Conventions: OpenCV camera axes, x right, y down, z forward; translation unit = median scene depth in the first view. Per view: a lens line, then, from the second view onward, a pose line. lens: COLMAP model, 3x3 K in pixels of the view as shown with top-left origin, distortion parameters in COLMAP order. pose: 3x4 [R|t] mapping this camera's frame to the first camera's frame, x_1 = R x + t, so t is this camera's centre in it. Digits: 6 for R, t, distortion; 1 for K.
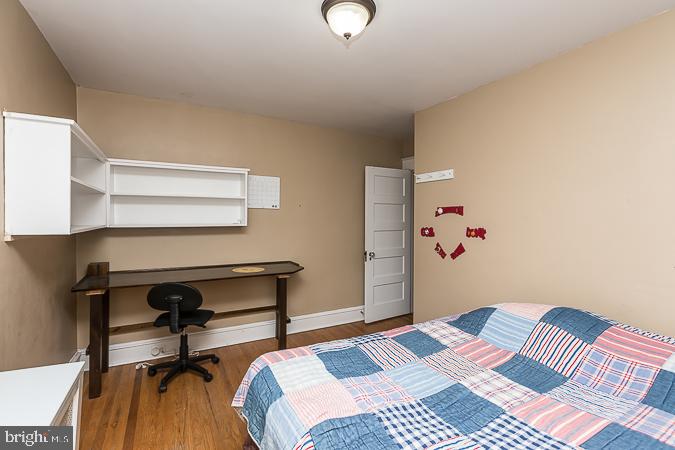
lens RADIAL K [[306.4, 0, 335.5], [0, 306.4, 224.1], [0, 0, 1]] dist [-0.000938, -0.000645]
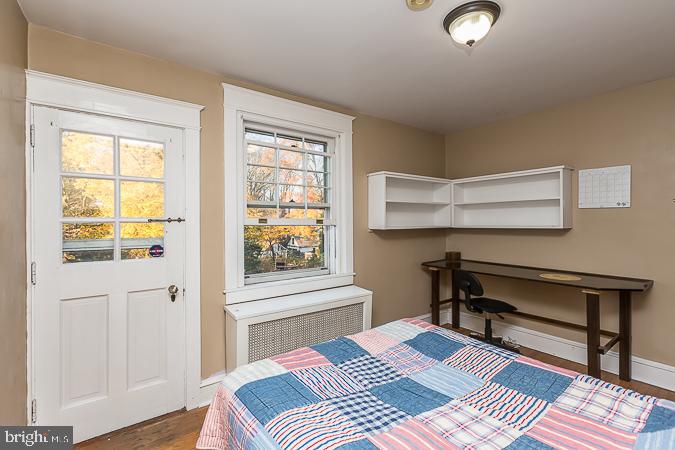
lens RADIAL K [[306.4, 0, 334.1], [0, 306.4, 222.3], [0, 0, 1]] dist [-0.000938, -0.000645]
pose [[0.132993, -0.000446, -0.991117, 0.882501], [-0.013146, 0.999911, -0.002214, -0.003621], [0.991030, 0.013324, 0.132975, 0.359343]]
